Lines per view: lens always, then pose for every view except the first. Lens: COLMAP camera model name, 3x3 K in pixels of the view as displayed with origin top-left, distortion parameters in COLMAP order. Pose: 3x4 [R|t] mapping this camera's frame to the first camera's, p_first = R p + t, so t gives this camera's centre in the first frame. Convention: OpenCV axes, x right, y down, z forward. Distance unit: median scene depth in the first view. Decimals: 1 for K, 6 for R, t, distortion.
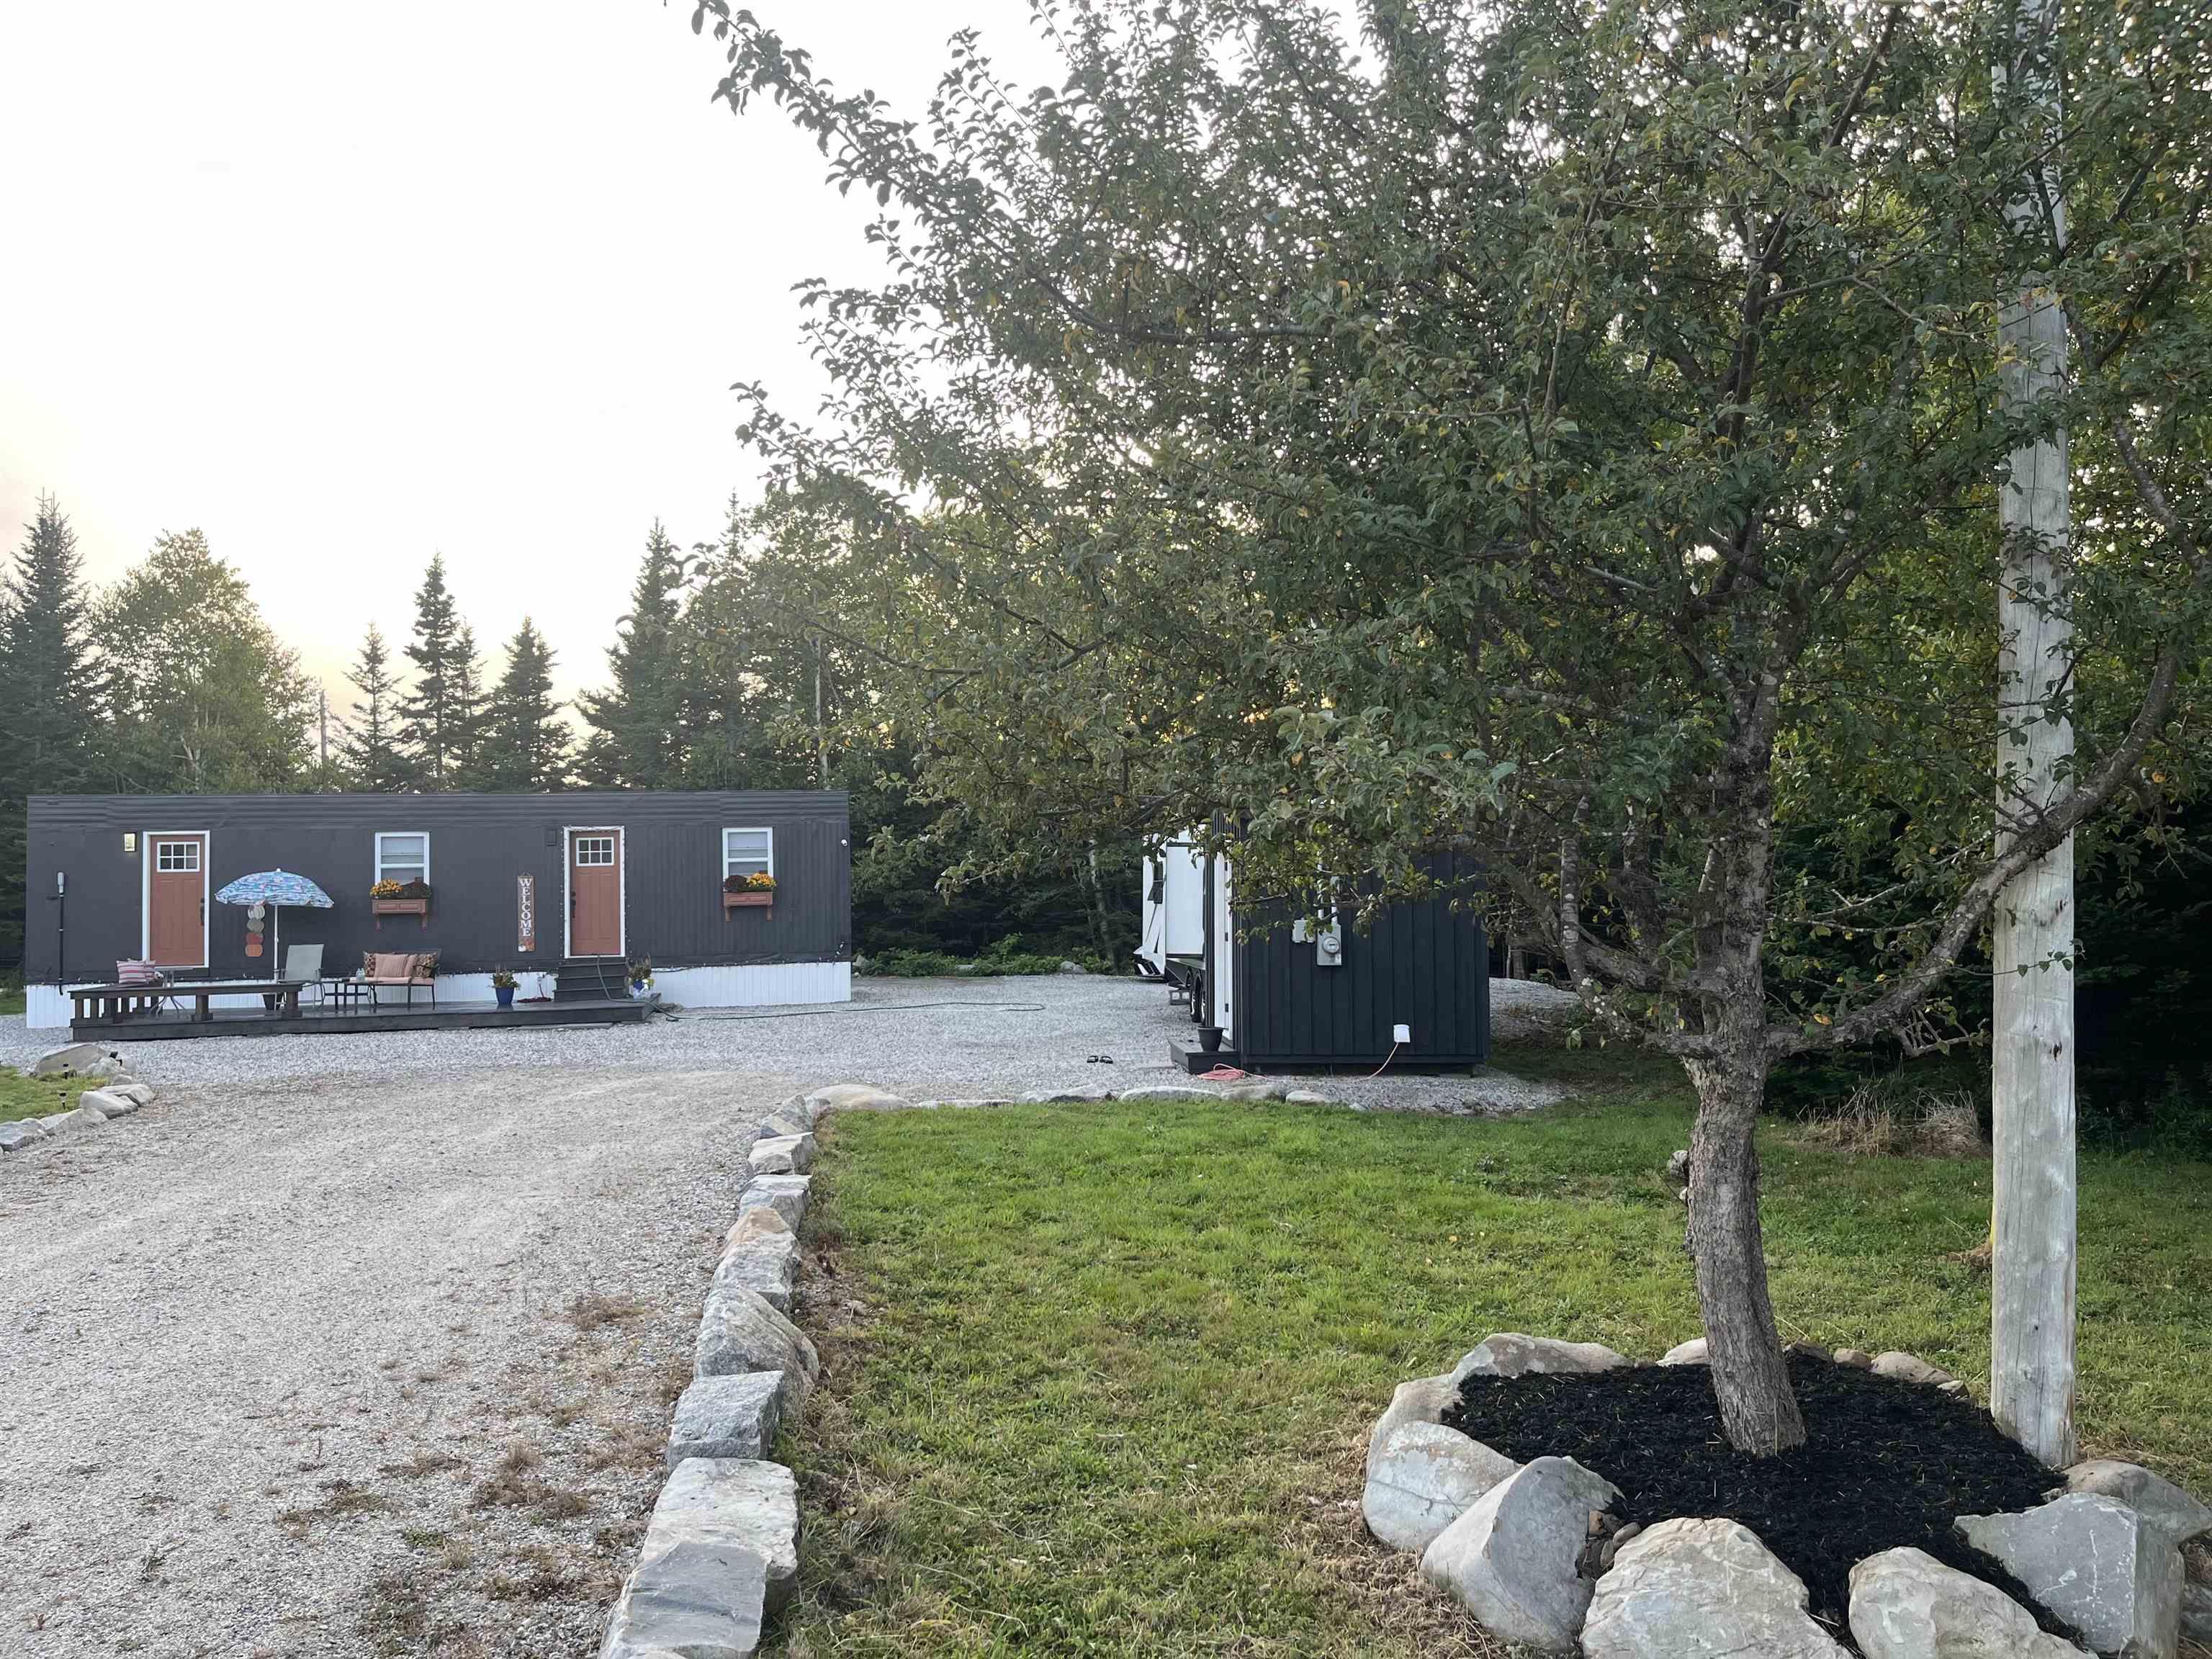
lens RADIAL K [[1676.9, 0, 1107.2], [0, 1676.9, 816.7], [0, 0, 1]] dist [0.055284, -0.077710]
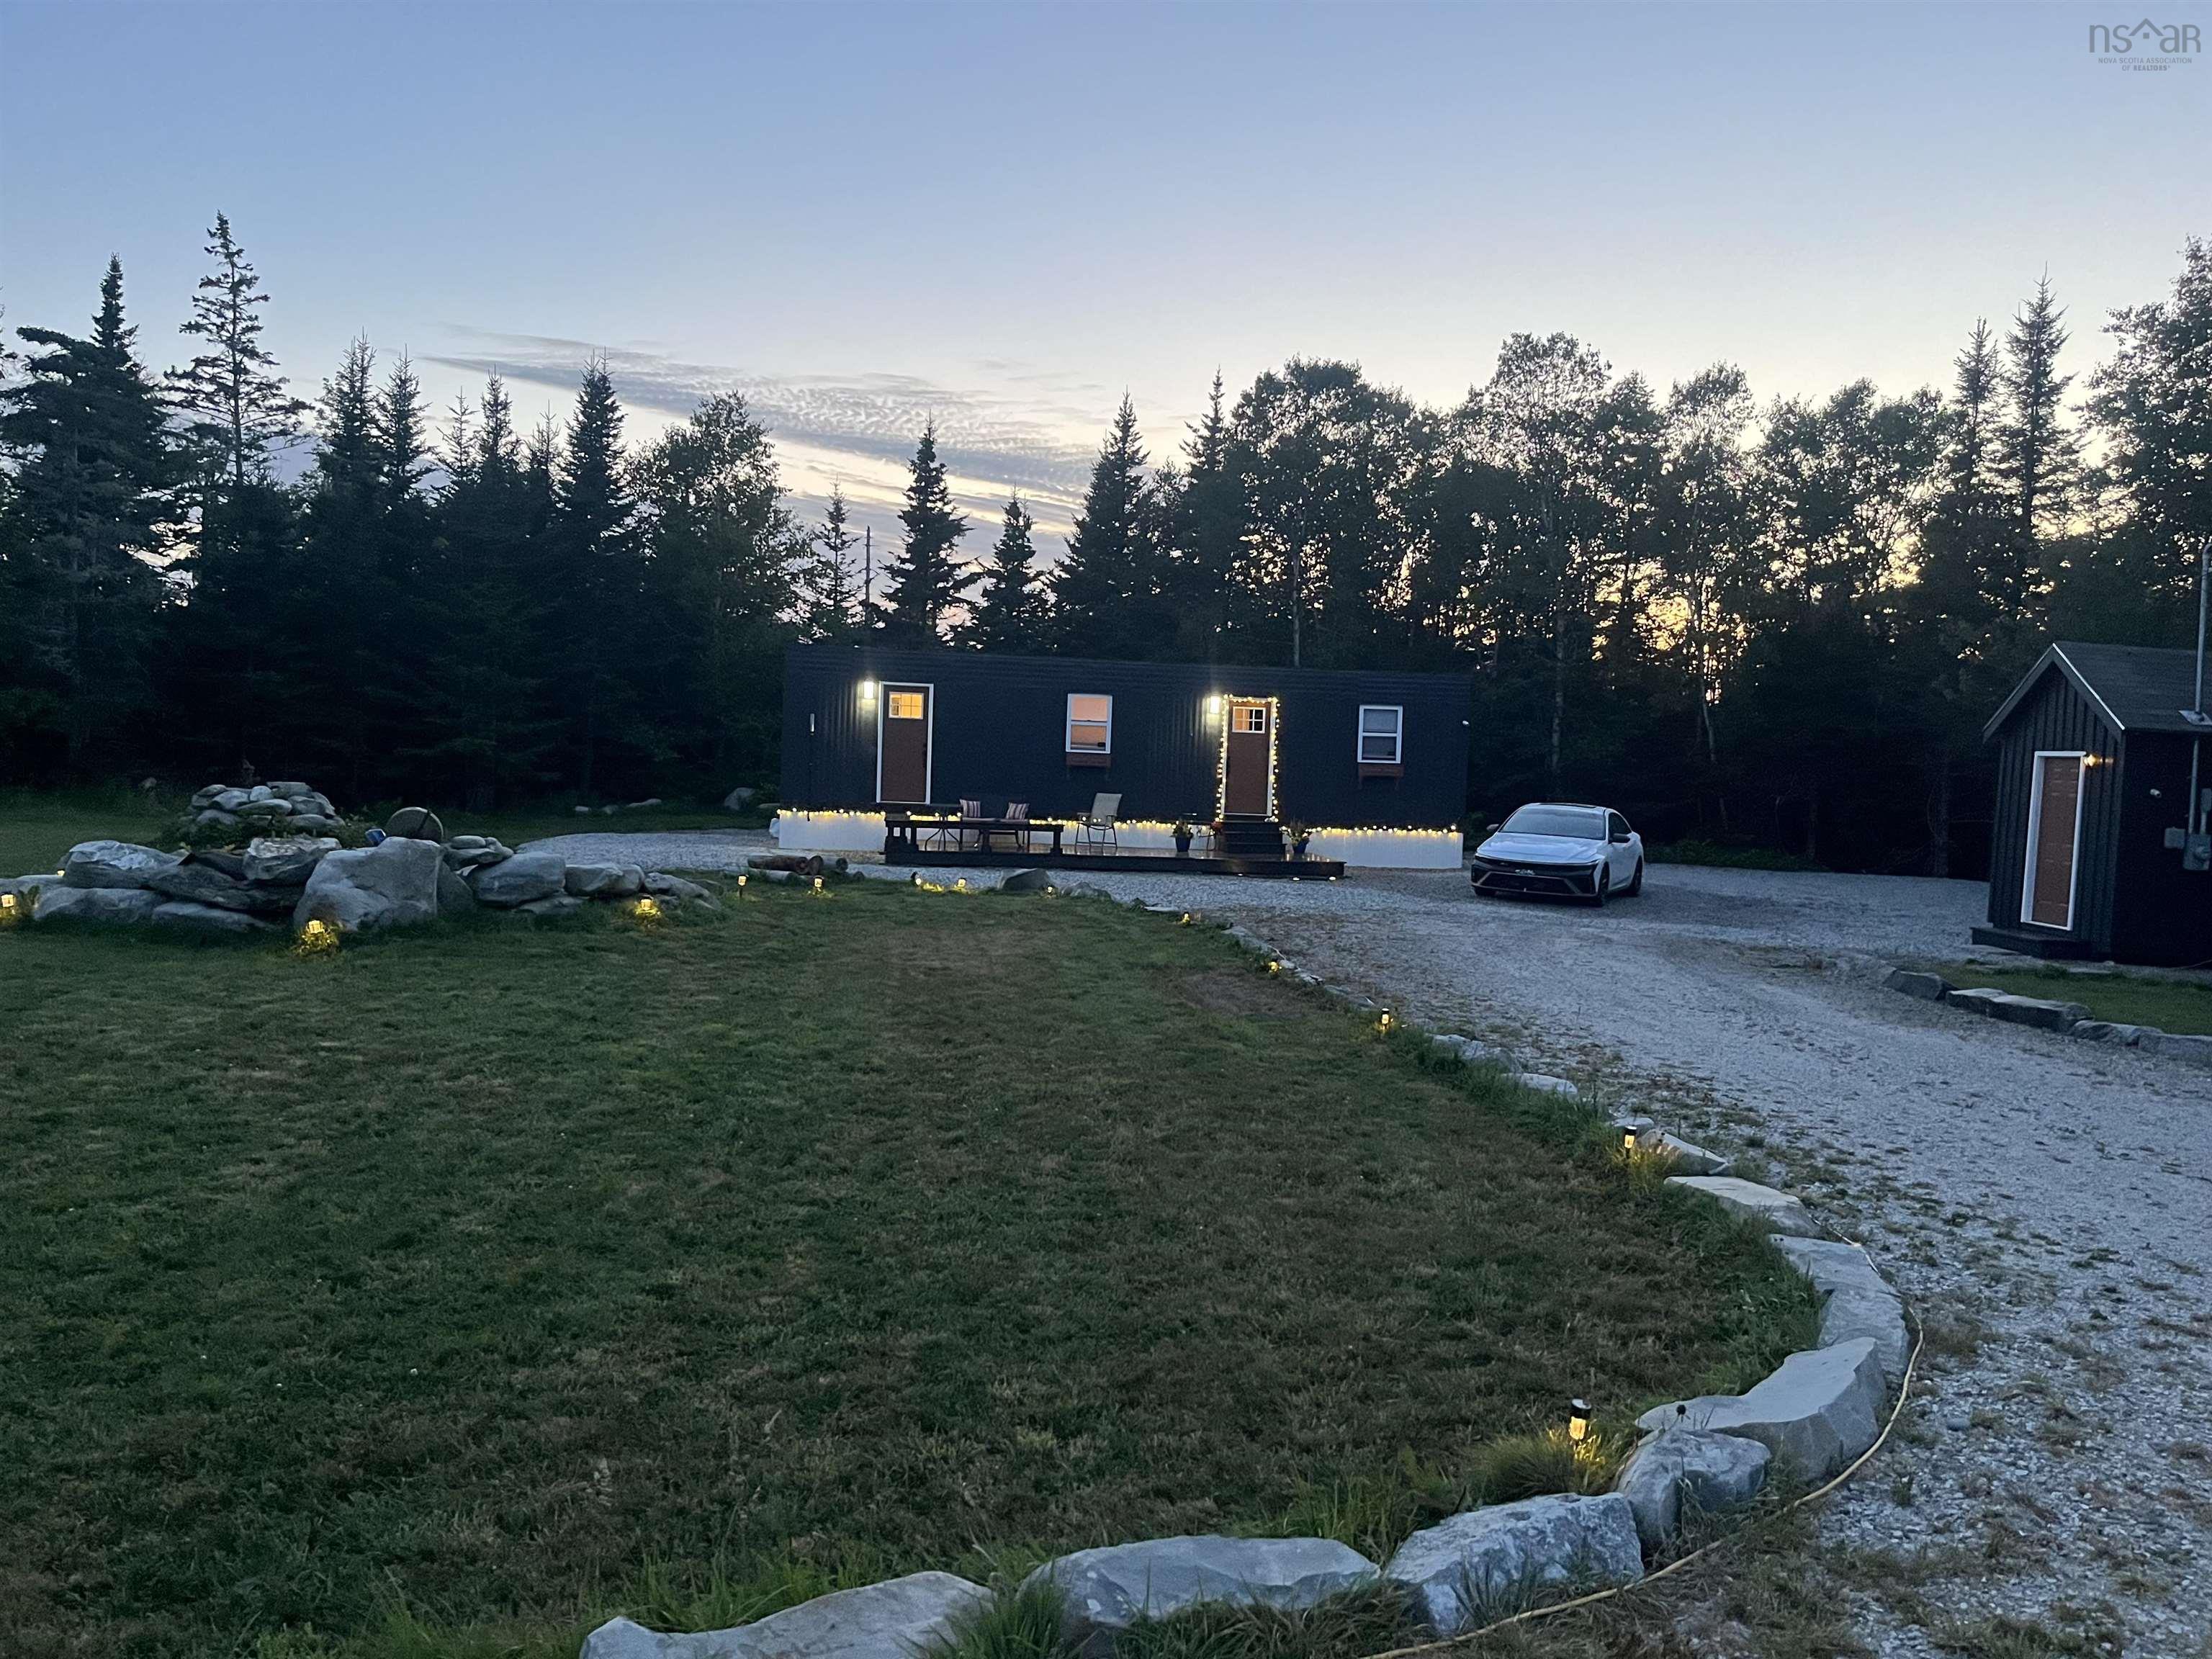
lens RADIAL K [[1676.9, 0, 1113.9], [0, 1676.9, 825.5], [0, 0, 1]] dist [0.055284, -0.077710]
pose [[0.996072, 0.059418, -0.065655, -0.213110], [-0.053766, 0.994951, 0.084743, 0.000701], [0.070359, -0.080880, 0.994237, -0.073345]]
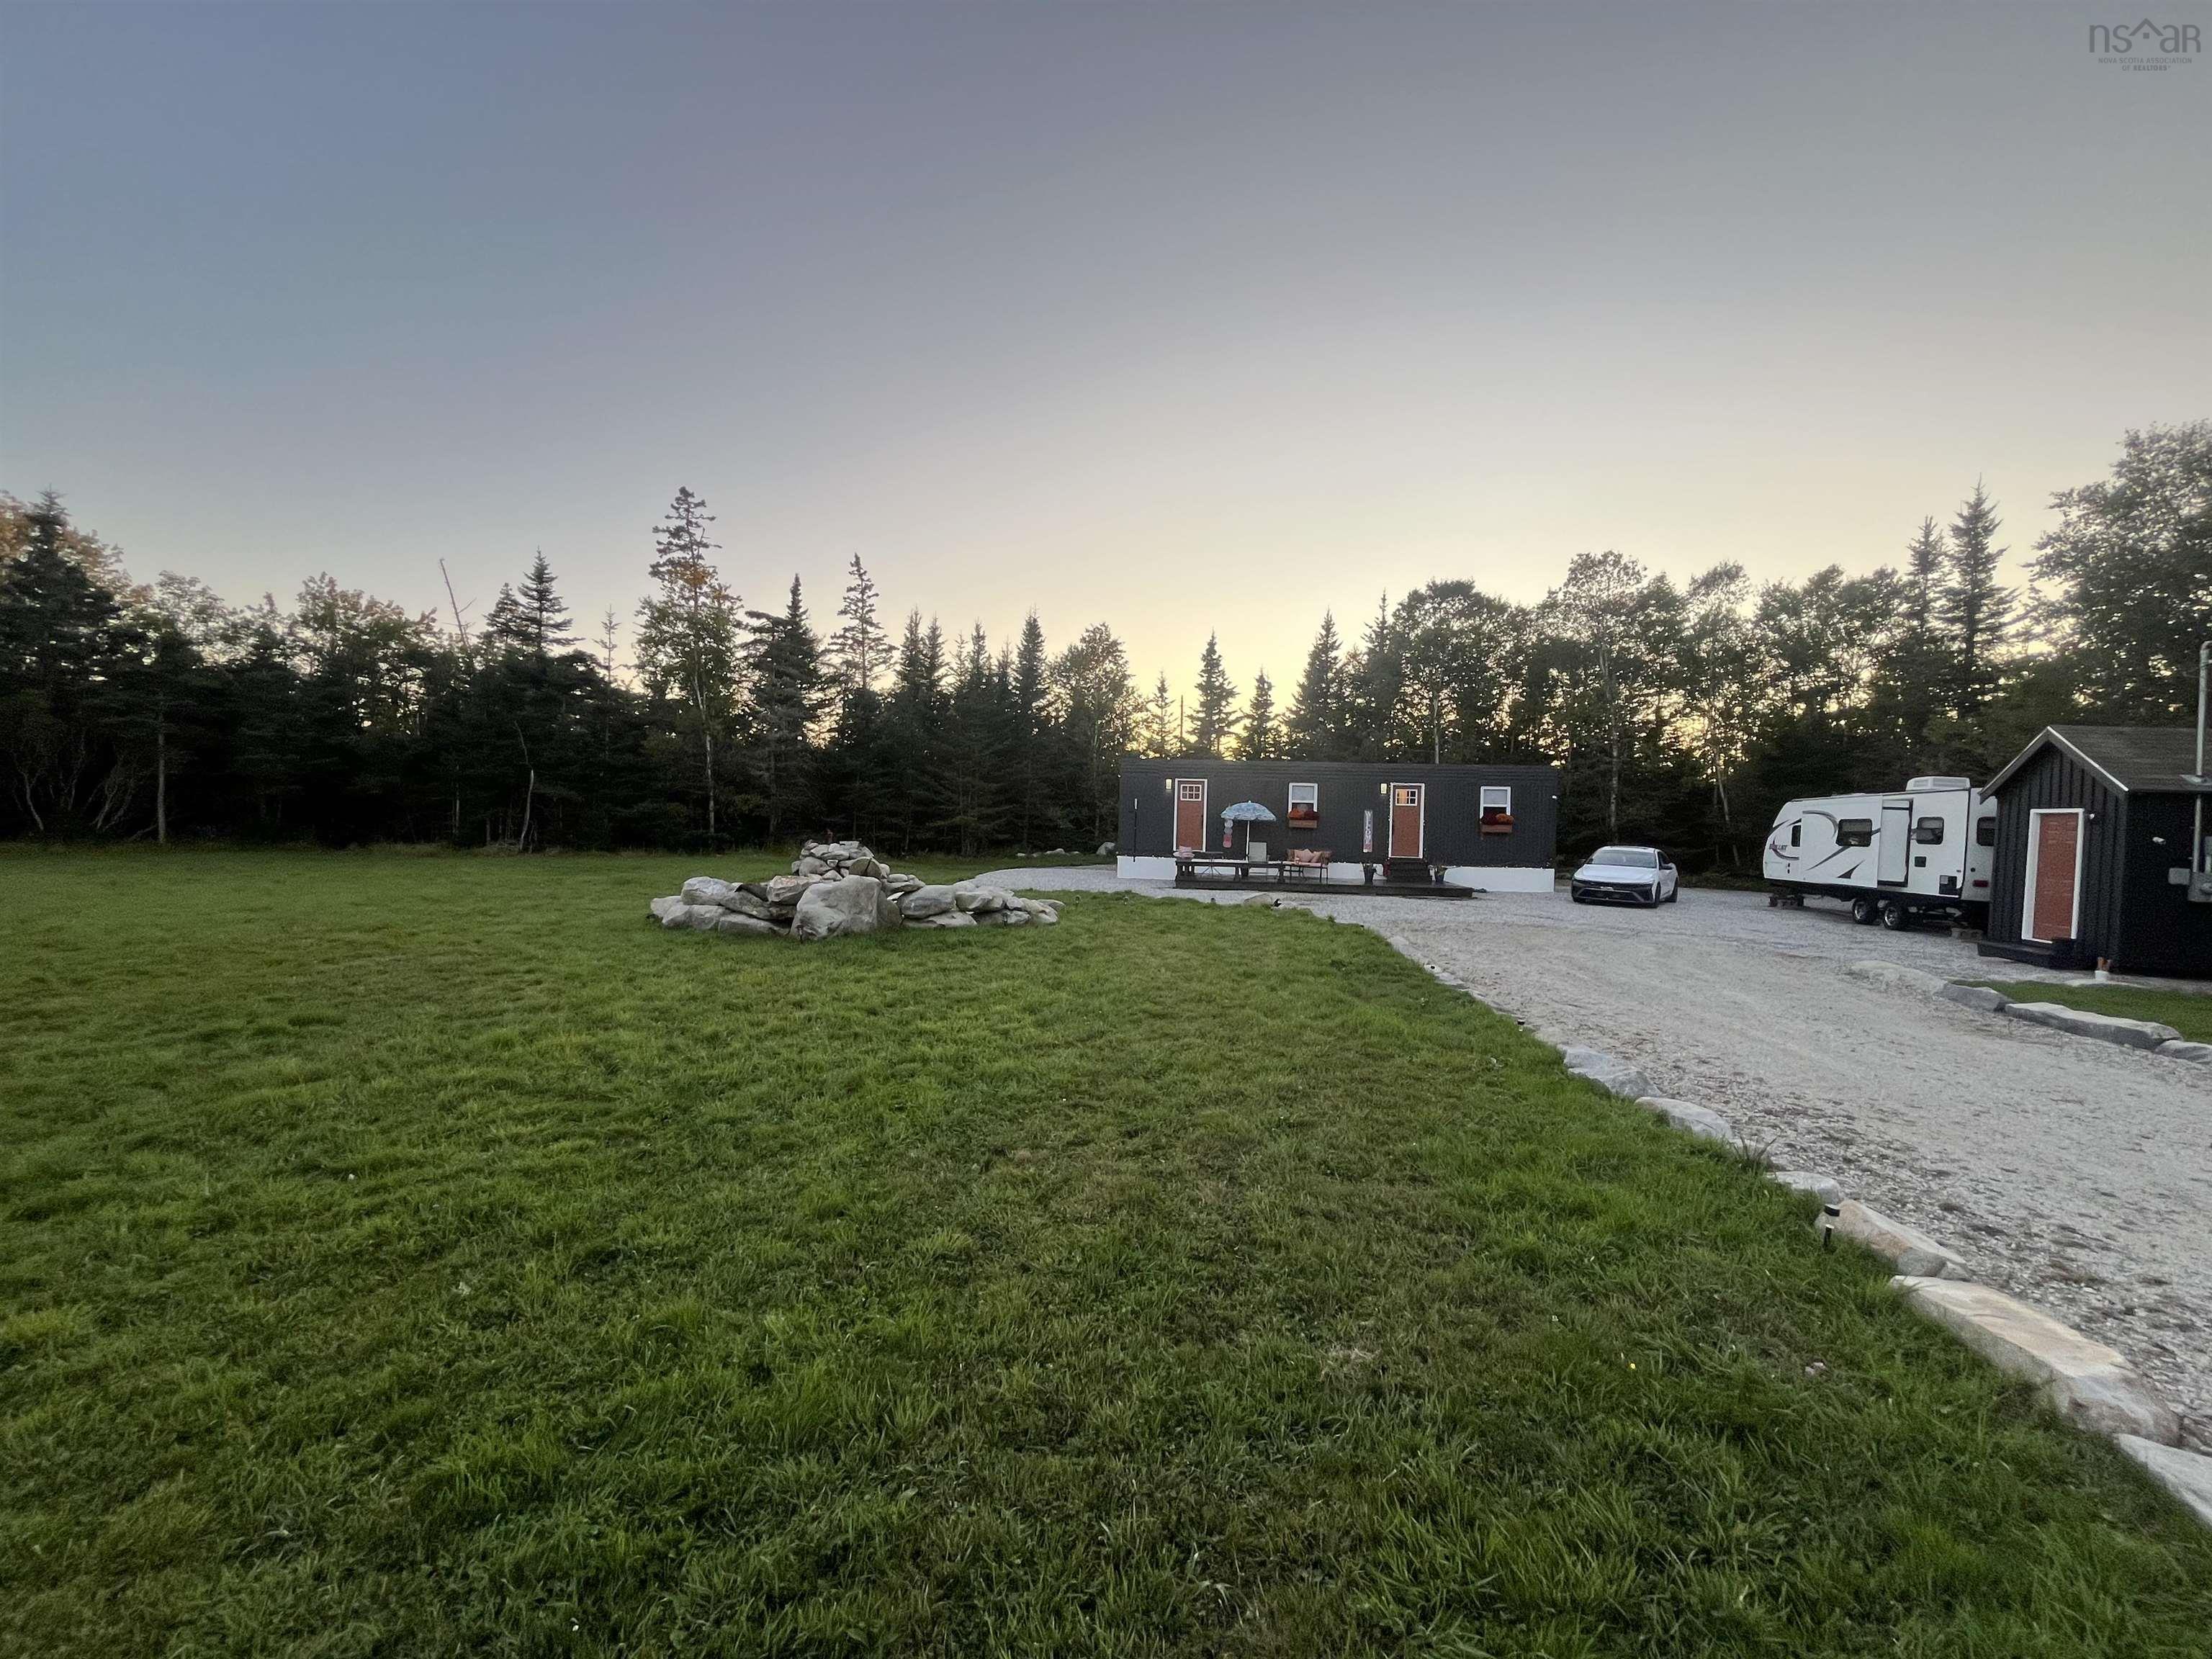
lens RADIAL K [[908.2, 0, 1095.7], [0, 908.2, 826.0], [0, 0, 1]] dist [-0.003835, -0.000447]
pose [[0.948408, 0.046283, -0.313657, -0.211124], [-0.029910, 0.997937, 0.056816, 0.004054], [0.315639, -0.044503, 0.947835, -0.002029]]
